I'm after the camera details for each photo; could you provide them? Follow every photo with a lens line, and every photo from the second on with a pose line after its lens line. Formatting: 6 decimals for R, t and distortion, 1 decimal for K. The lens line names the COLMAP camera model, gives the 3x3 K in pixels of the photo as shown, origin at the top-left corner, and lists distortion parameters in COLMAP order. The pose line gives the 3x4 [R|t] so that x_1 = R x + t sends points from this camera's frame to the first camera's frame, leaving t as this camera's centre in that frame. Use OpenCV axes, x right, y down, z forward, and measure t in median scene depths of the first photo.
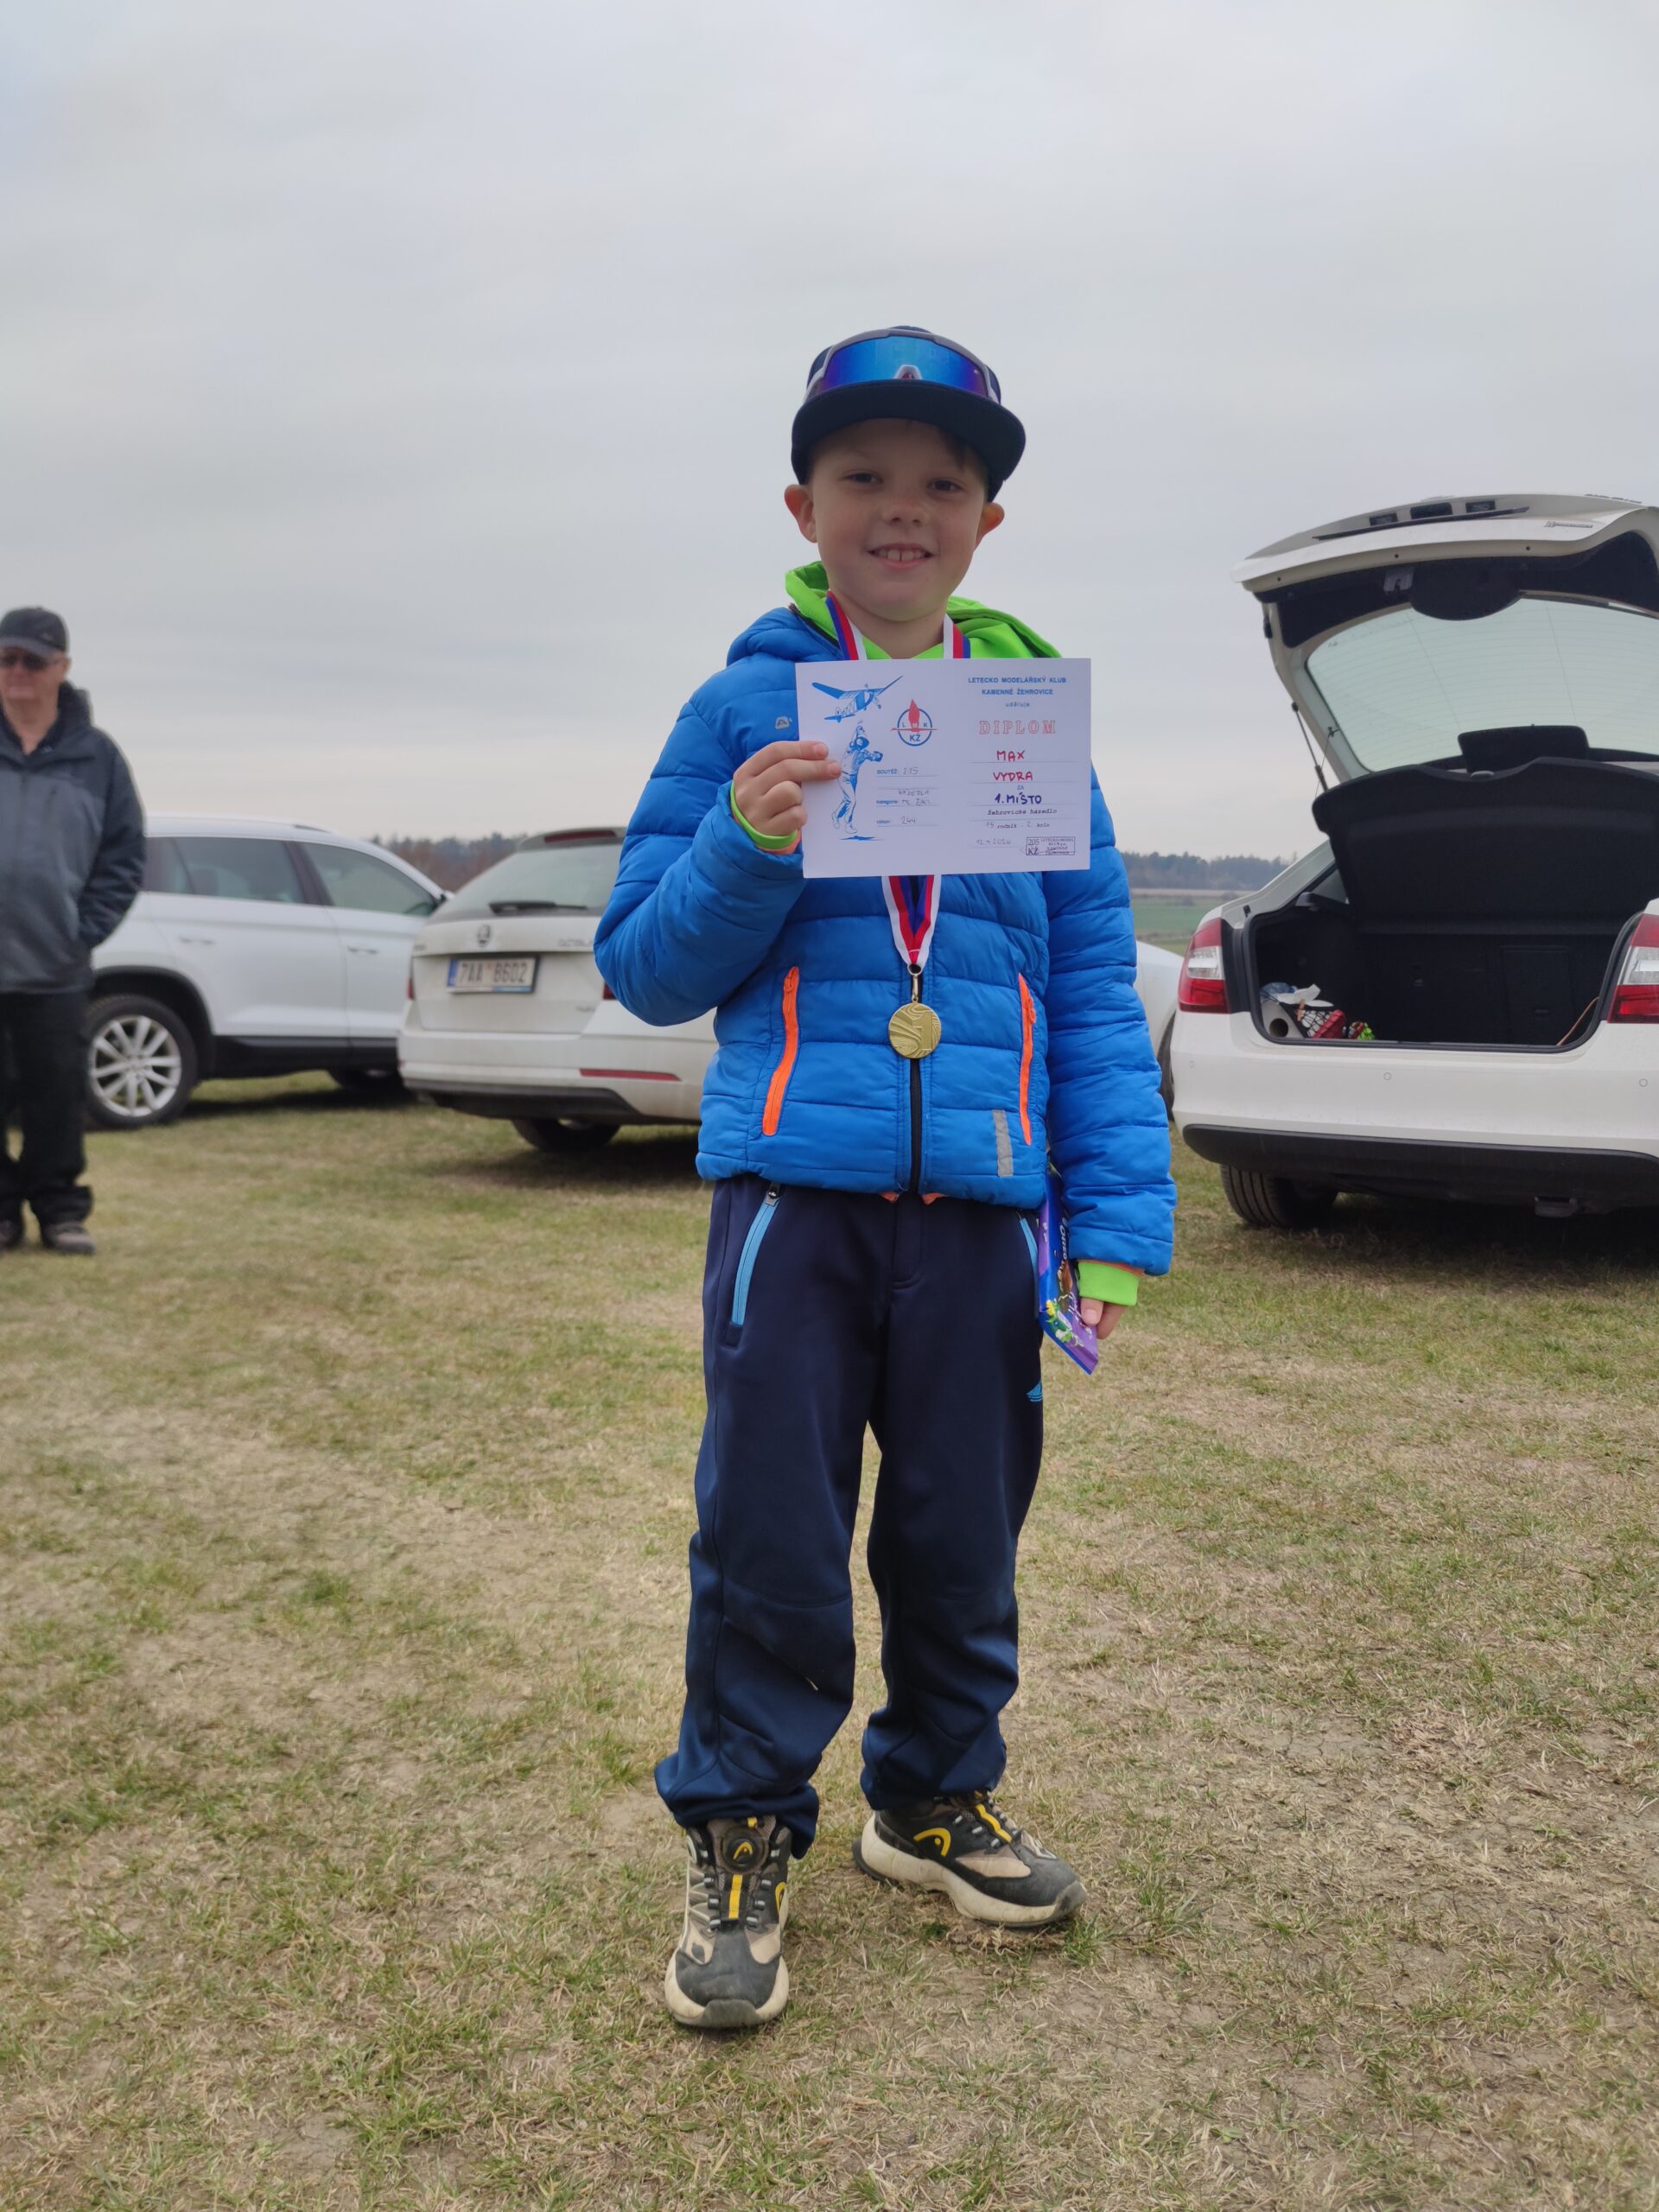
lens RADIAL K [[1708.7, 0, 833.2], [0, 1708.7, 1146.5], [0, 0, 1]] dist [-0.012168, -0.309268]
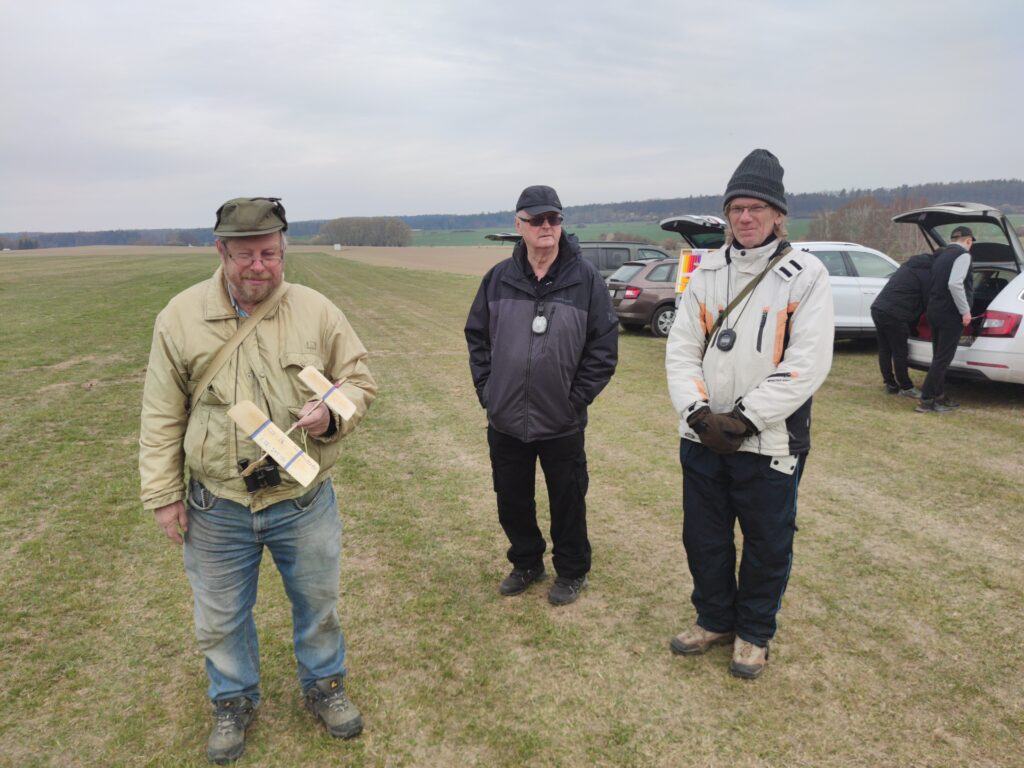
lens RADIAL K [[775.9, 0, 499.6], [0, 775.9, 367.1], [0, 0, 1]] dist [-0.030726, -0.051403]
pose [[0.783142, 0.068892, -0.618015, 0.024014], [-0.040461, 0.997383, 0.059910, -0.121018], [0.620526, -0.021913, 0.783880, -0.596212]]
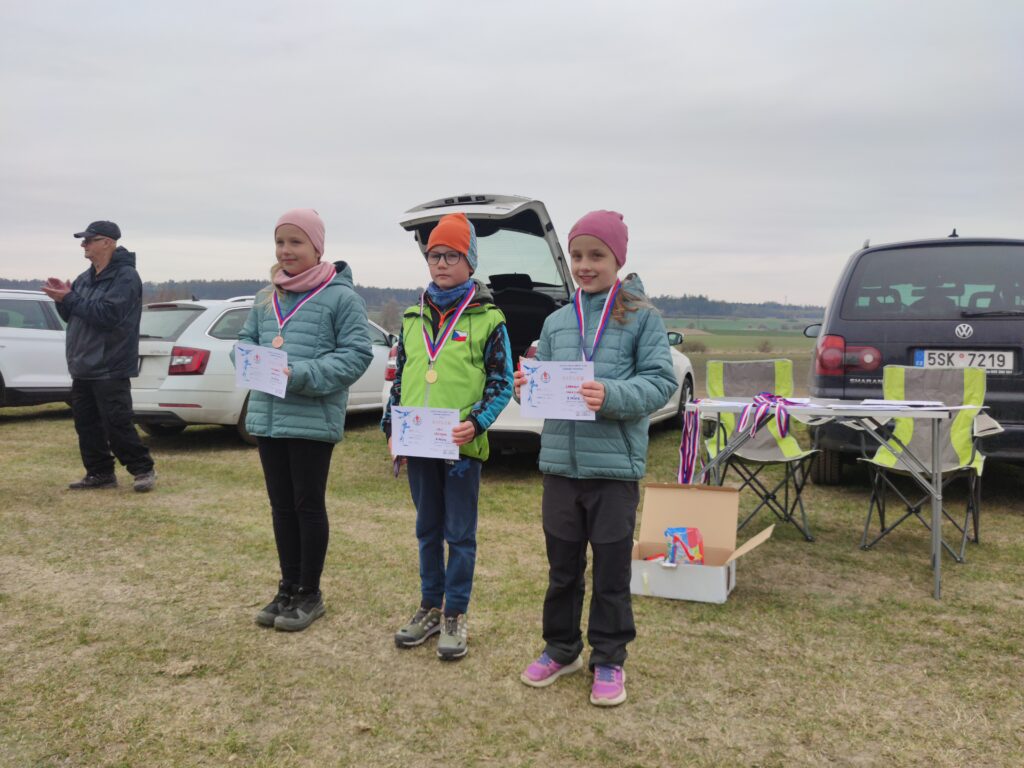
lens RADIAL K [[775.9, 0, 499.6], [0, 775.9, 367.1], [0, 0, 1]] dist [-0.030726, -0.051403]
pose [[0.978763, -0.011367, 0.204682, 0.159396], [0.026059, 0.997260, -0.069231, -0.013050], [-0.203334, 0.073094, 0.976377, -0.267025]]
